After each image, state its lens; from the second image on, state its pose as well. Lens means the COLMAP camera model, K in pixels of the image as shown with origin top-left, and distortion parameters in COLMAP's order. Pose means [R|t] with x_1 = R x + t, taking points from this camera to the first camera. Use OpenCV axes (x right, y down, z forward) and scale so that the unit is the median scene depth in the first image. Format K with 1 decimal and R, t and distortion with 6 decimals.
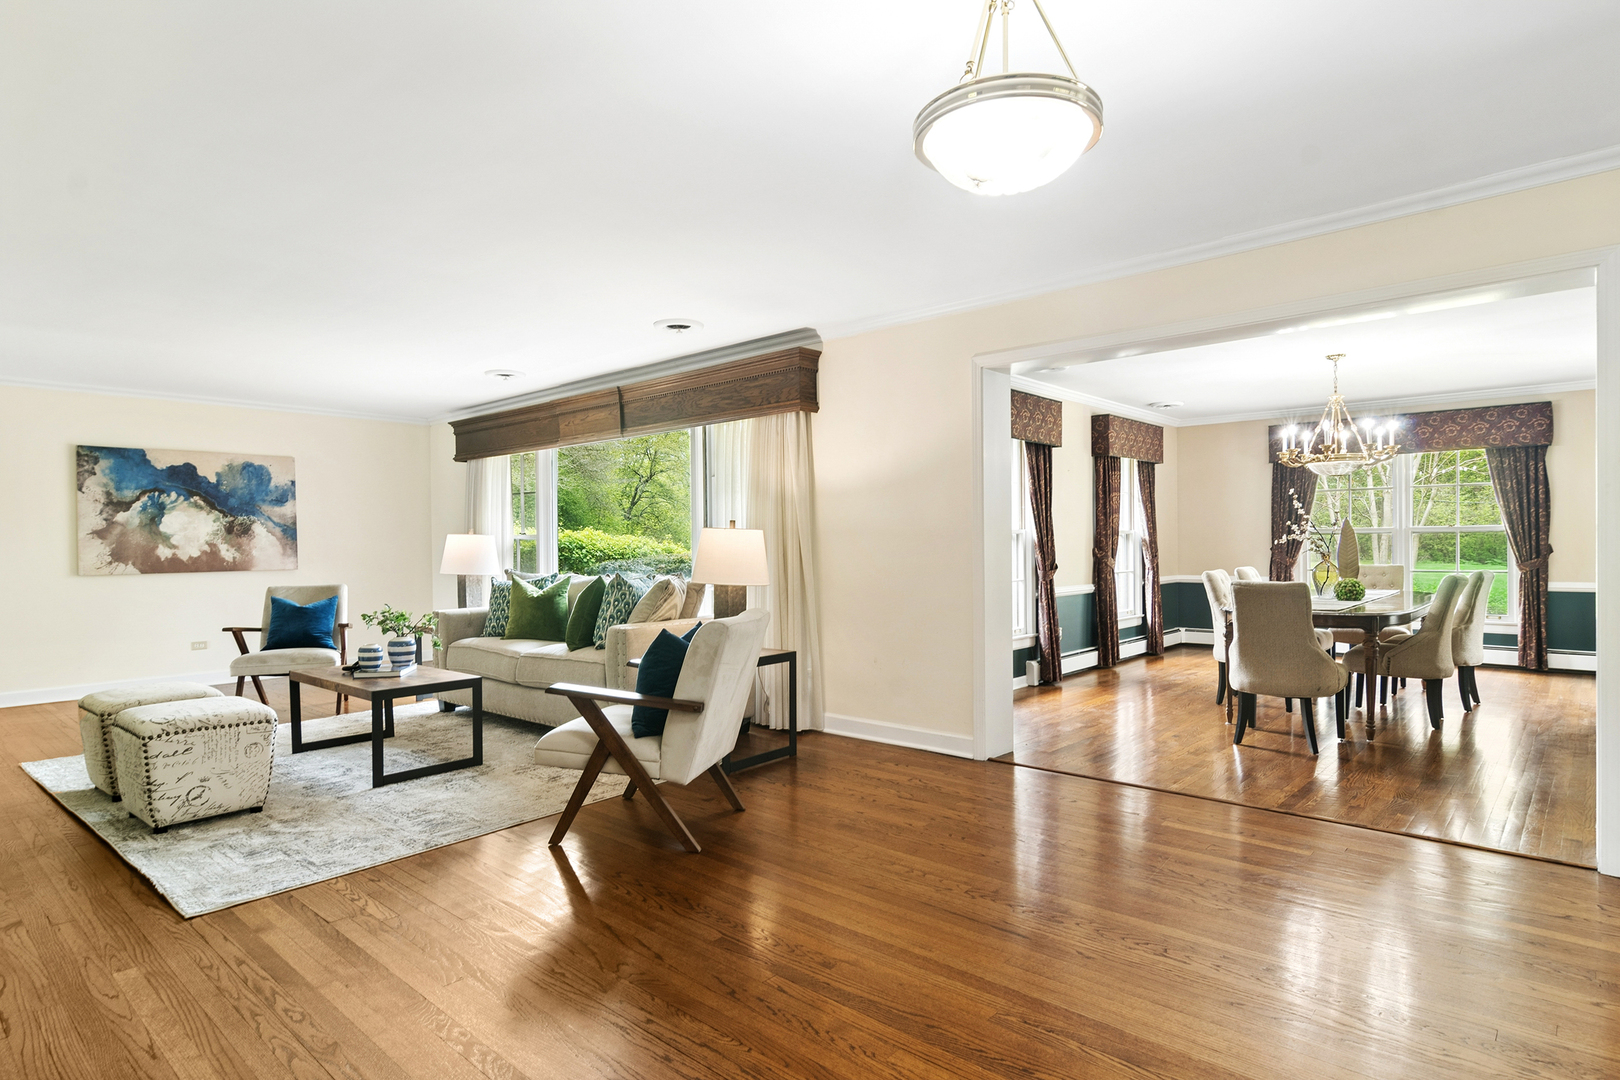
lens RADIAL K [[880.6, 0, 802.7], [0, 880.6, 540.3], [0, 0, 1]] dist [-0.004703, 0.003869]
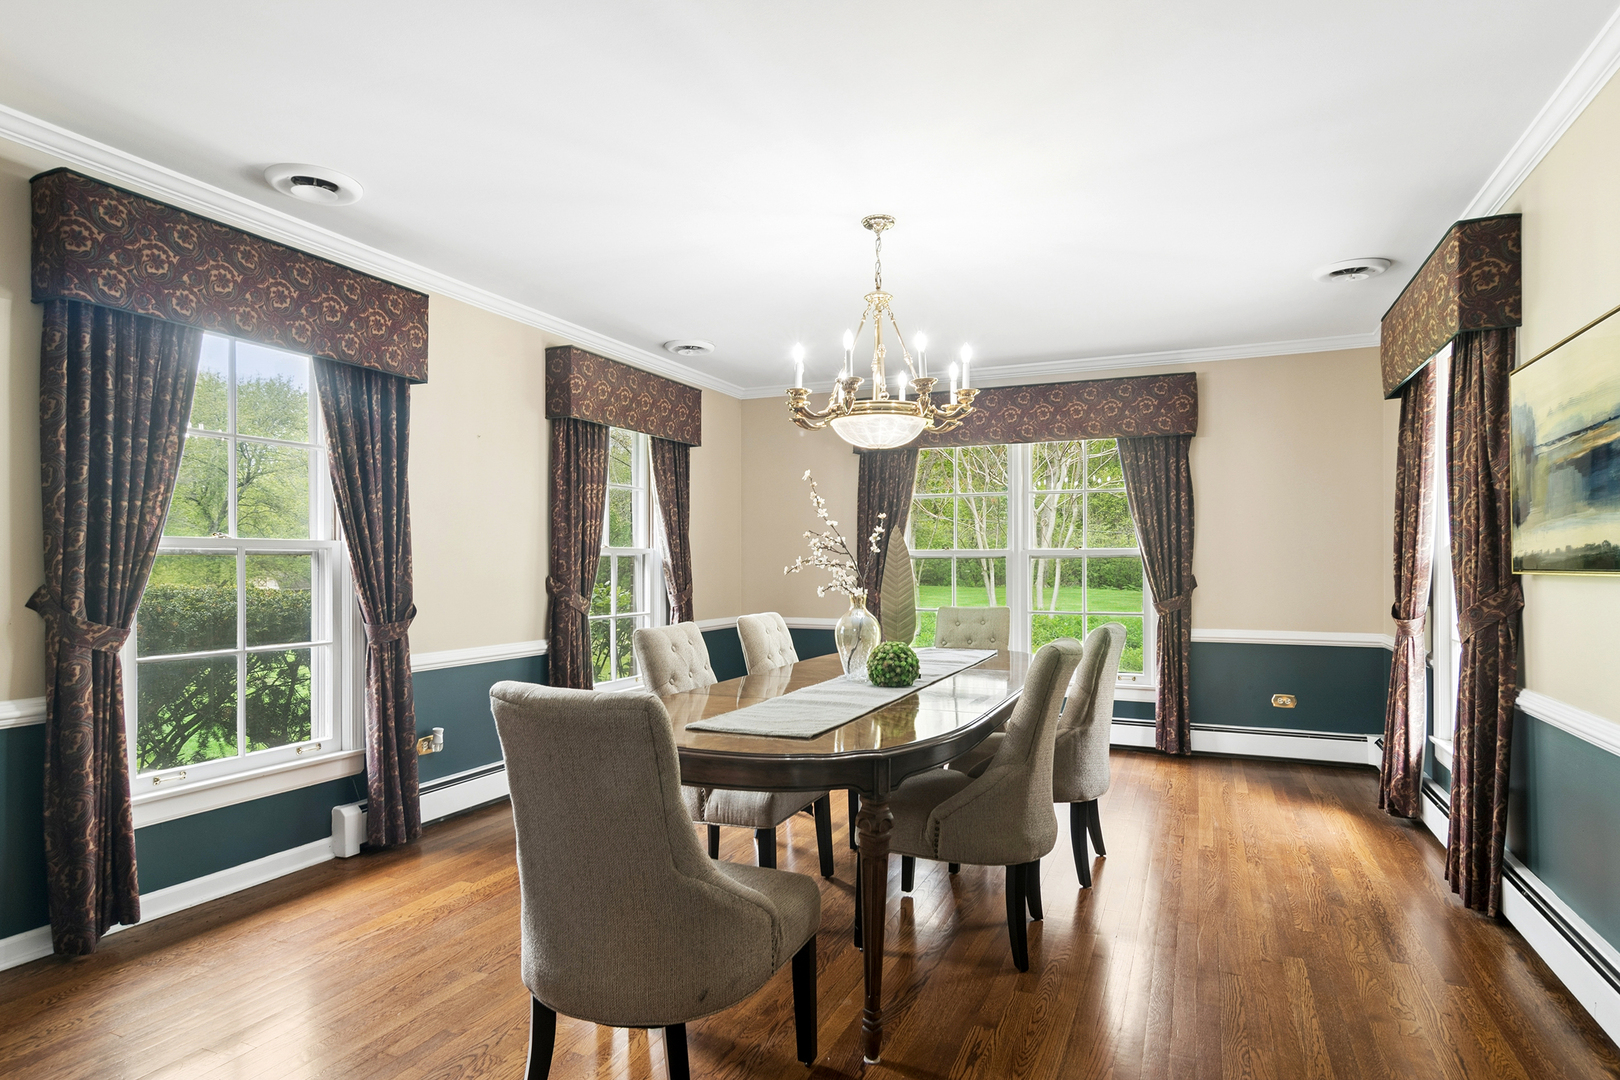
lens RADIAL K [[880.6, 0, 813.2], [0, 880.6, 545.7], [0, 0, 1]] dist [-0.004703, 0.003869]
pose [[0.948660, 0.015877, 0.315898, 0.332629], [-0.010181, 0.999755, -0.019673, -0.002249], [-0.316133, 0.015446, 0.948589, 0.421103]]
